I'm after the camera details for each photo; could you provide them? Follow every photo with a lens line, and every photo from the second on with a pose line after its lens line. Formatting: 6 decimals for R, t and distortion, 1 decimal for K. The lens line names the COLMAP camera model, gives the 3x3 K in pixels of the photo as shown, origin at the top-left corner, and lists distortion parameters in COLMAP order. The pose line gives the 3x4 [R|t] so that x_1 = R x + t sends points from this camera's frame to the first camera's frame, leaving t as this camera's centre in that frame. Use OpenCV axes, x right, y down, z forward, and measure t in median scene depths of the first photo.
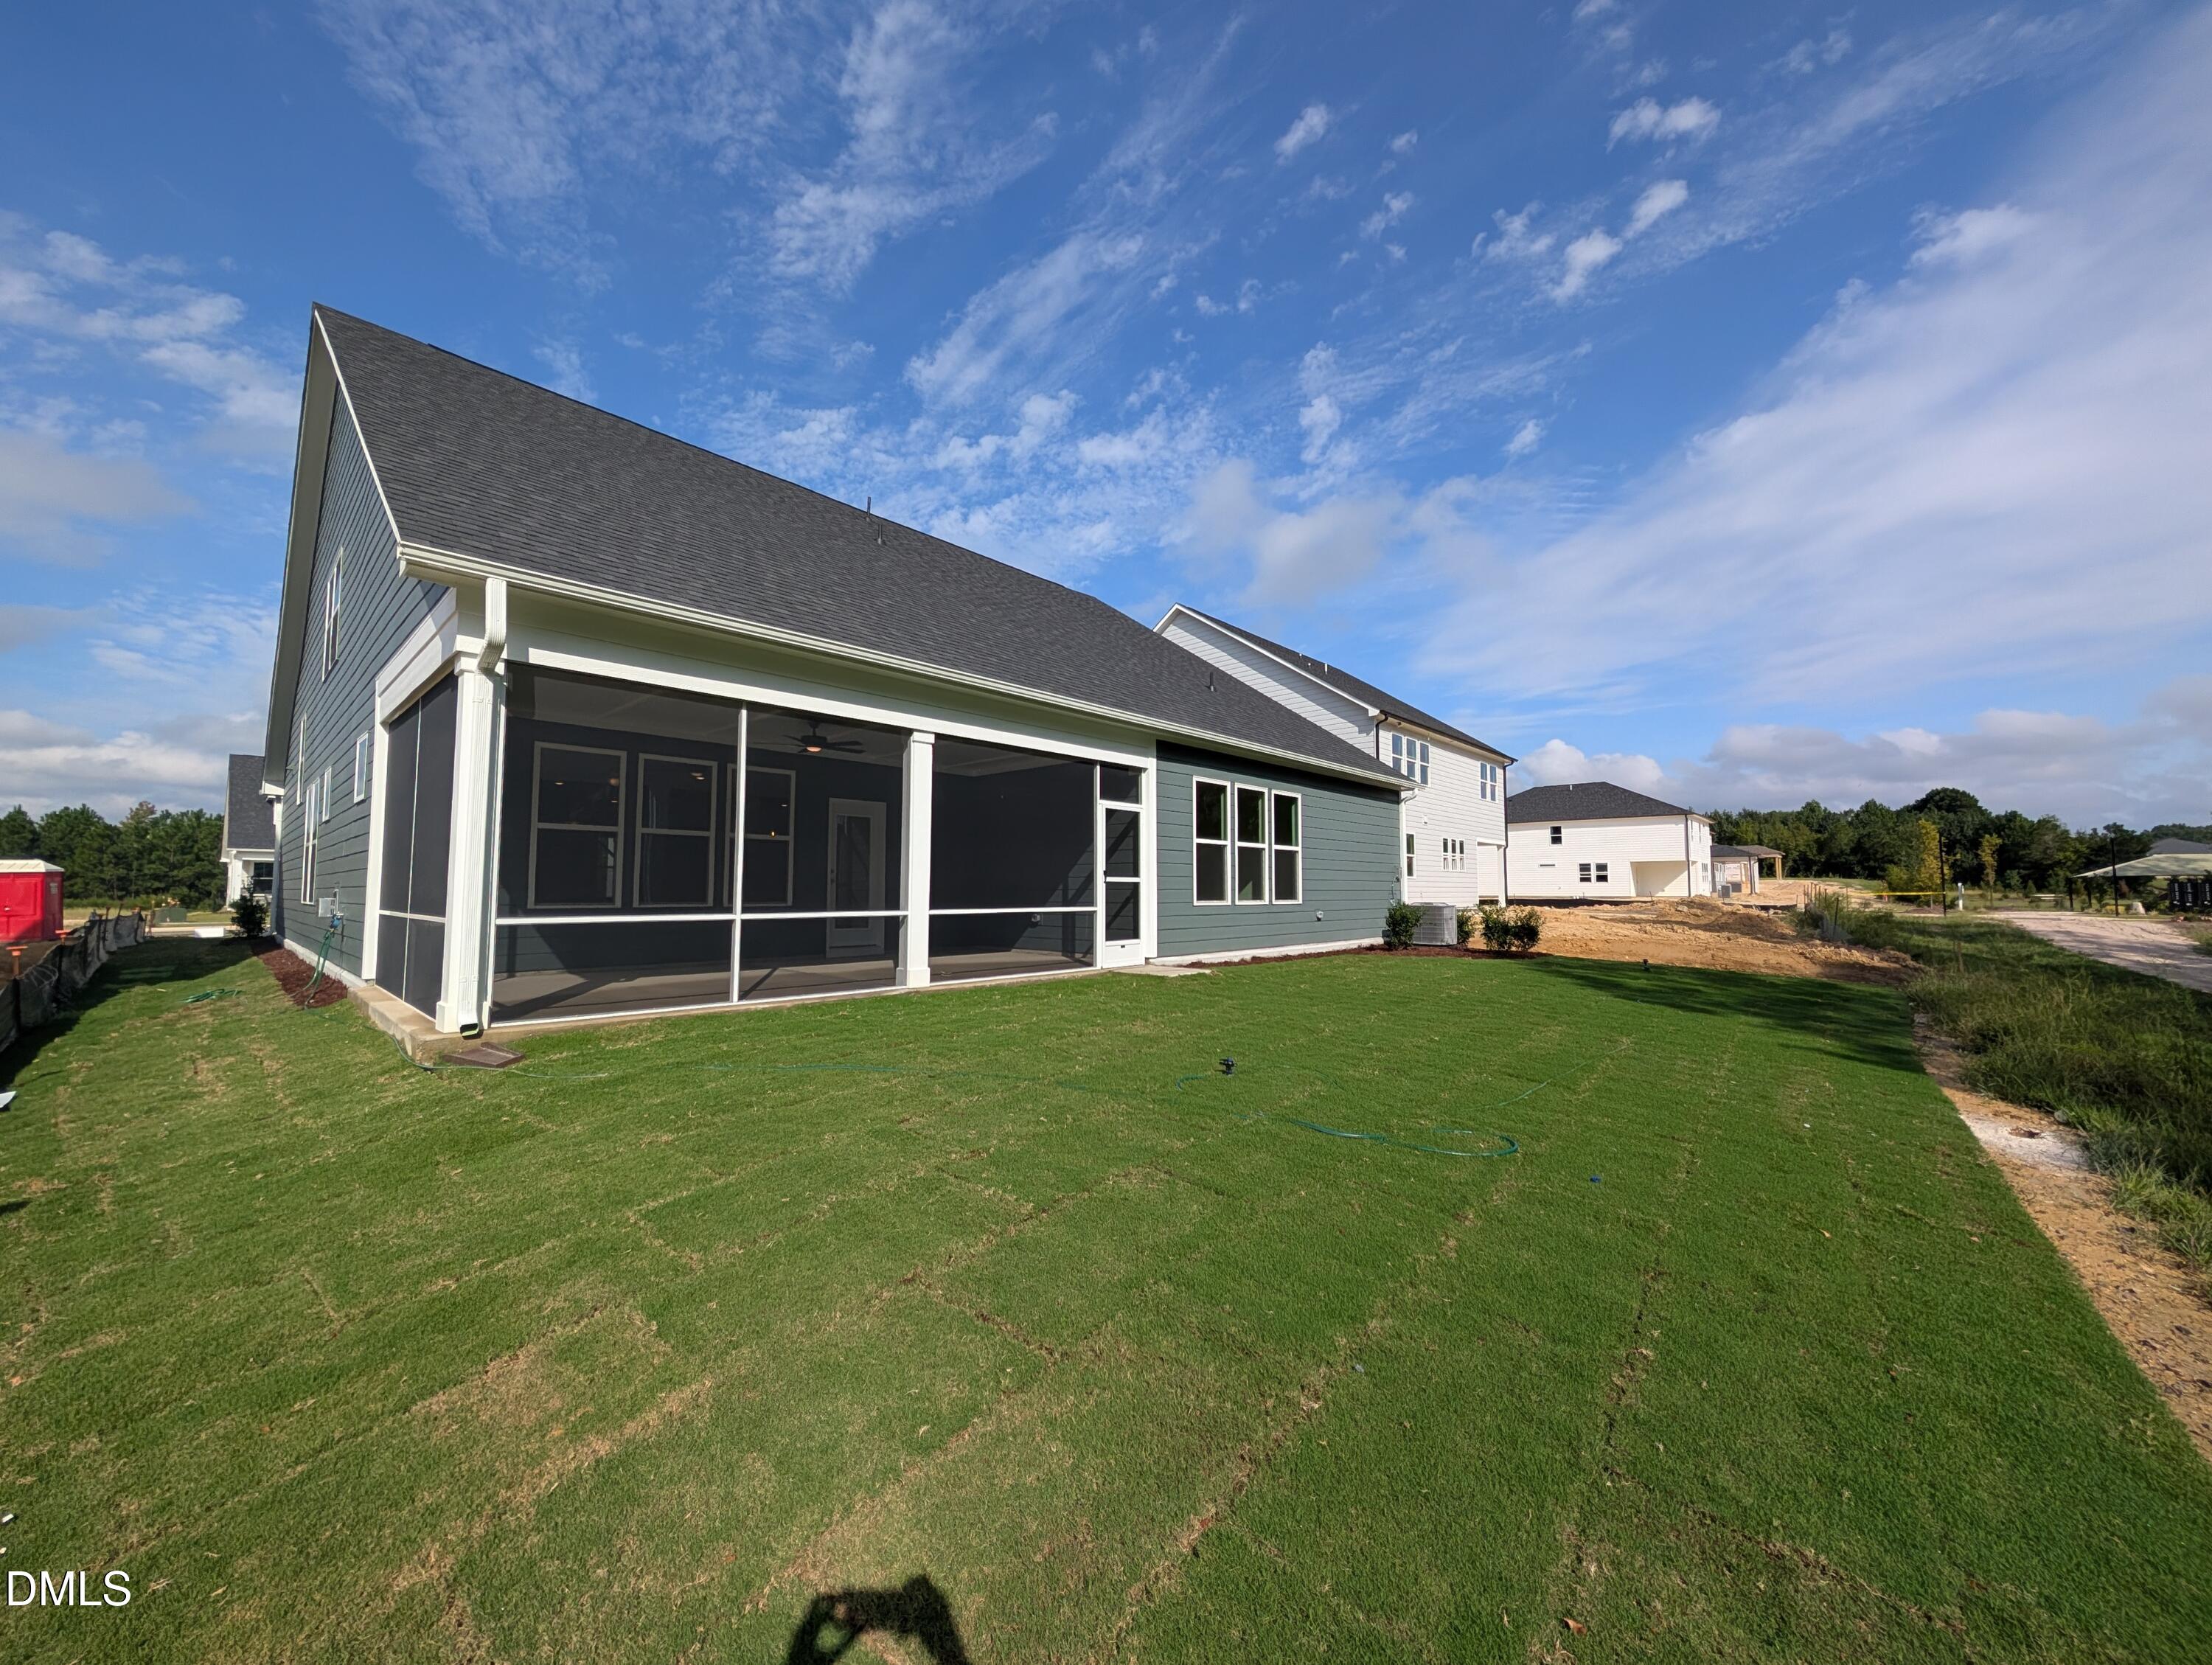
lens RADIAL K [[834.6, 0, 1114.8], [0, 834.6, 838.9], [0, 0, 1]] dist [-0.000160, 0.000618]
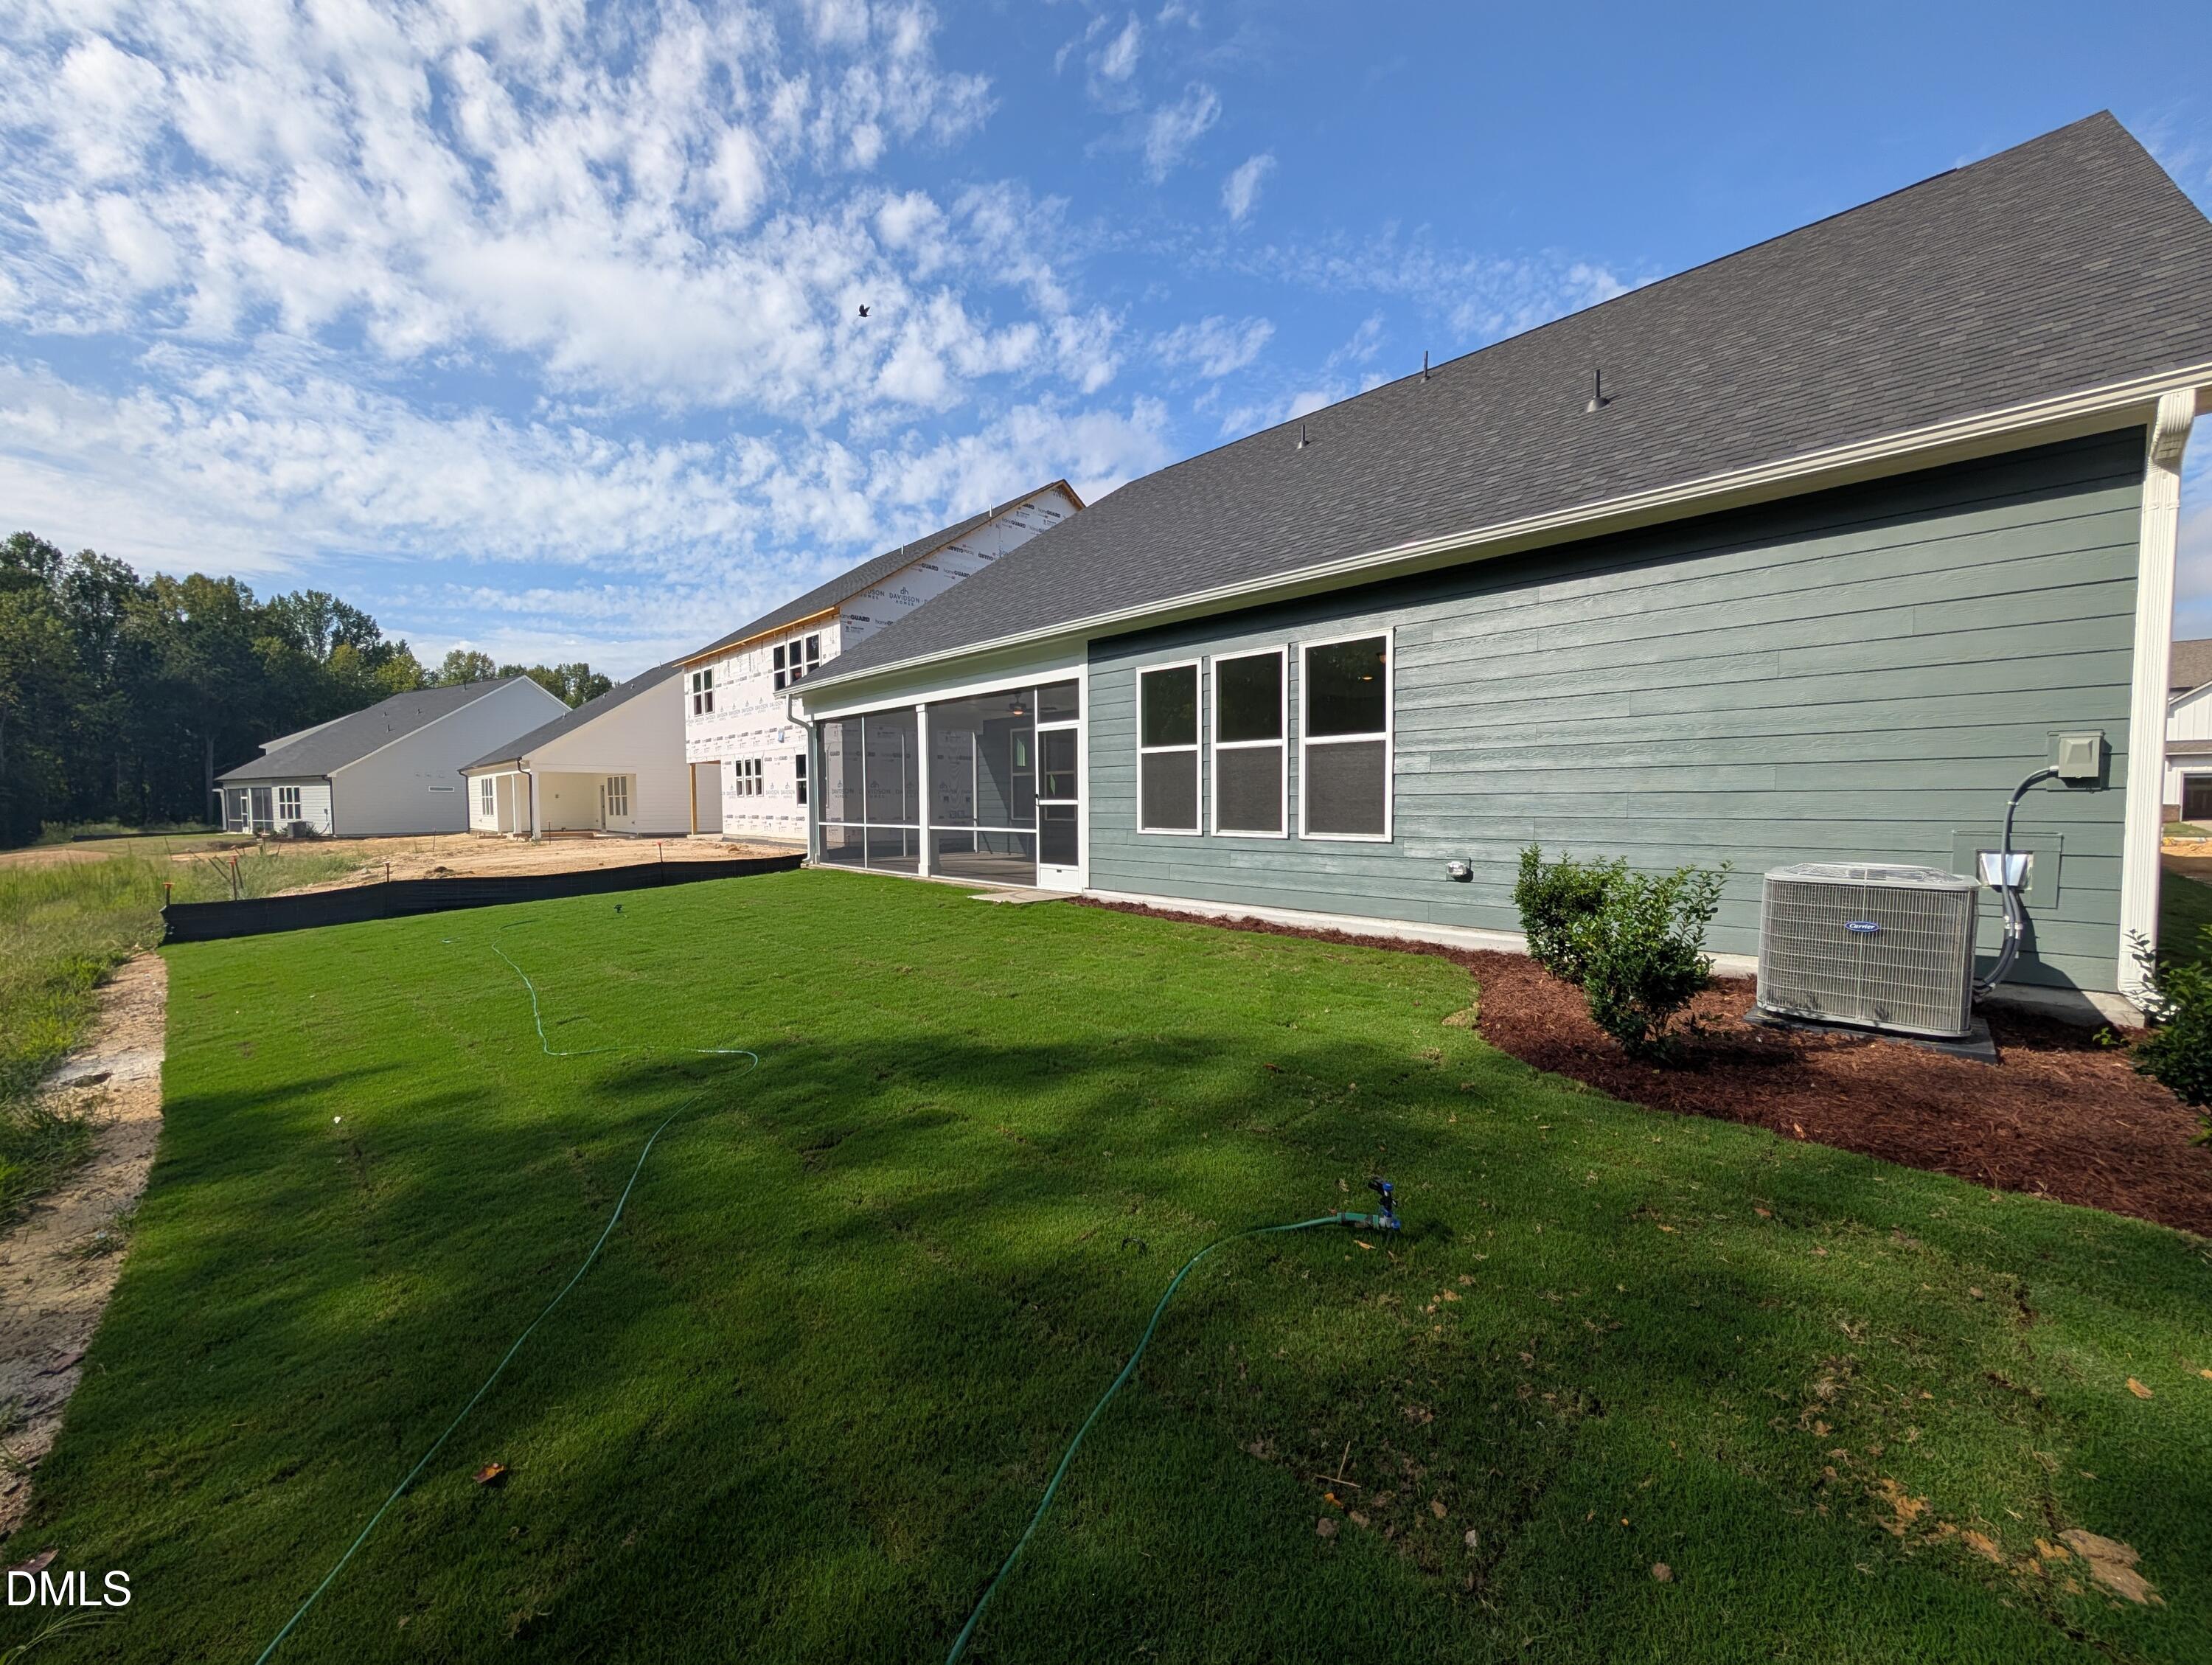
lens RADIAL K [[834.6, 0, 1109.1], [0, 834.6, 832.2], [0, 0, 1]] dist [-0.000160, 0.000618]
pose [[-0.048088, 0.039318, -0.998069, 0.932654], [0.069576, 0.996930, 0.035920, 0.050344], [0.996417, -0.067714, -0.050676, 1.062847]]
